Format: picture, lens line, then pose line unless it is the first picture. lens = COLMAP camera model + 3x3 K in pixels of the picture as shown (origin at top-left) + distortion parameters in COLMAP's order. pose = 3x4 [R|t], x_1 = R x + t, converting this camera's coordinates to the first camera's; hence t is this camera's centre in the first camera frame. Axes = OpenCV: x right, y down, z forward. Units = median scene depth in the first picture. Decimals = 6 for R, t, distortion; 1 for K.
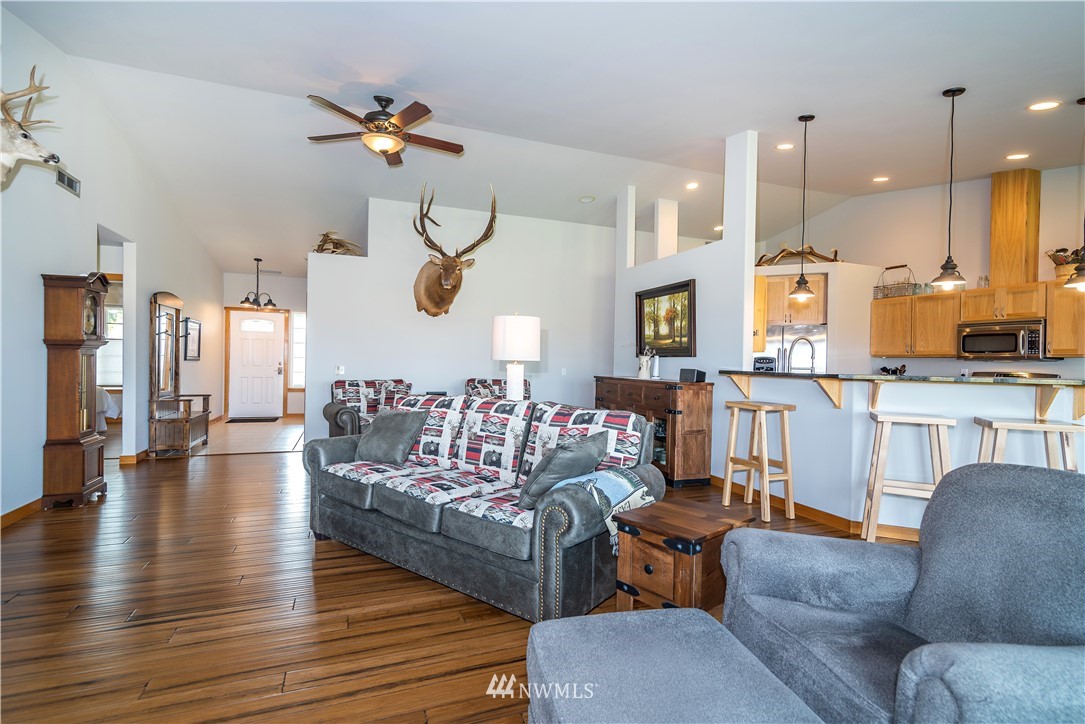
lens RADIAL K [[518.2, 0, 542.5], [0, 518.2, 362.0], [0, 0, 1]] dist [0.027277, 0.000130]
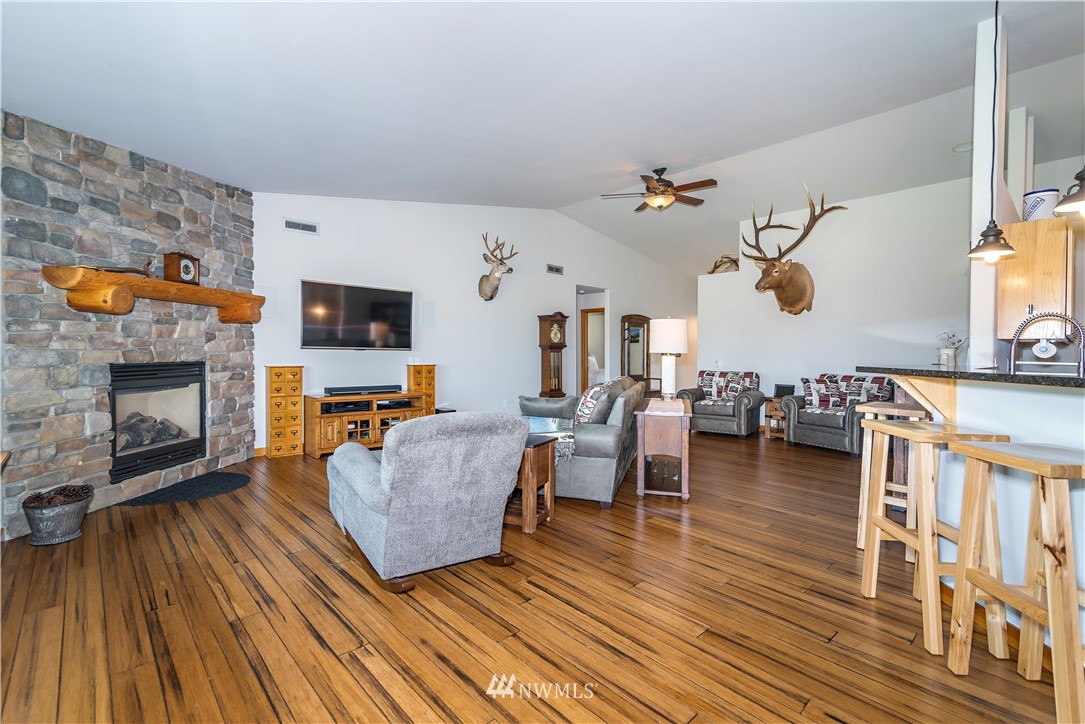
lens RADIAL K [[507.7, 0, 541.3], [0, 507.7, 353.4], [0, 0, 1]] dist [0.019968, -0.000319]
pose [[0.370993, -0.008072, -0.928601, 0.647636], [-0.007884, 0.999899, -0.011842, 0.009769], [0.928602, 0.011715, 0.370891, 0.148946]]
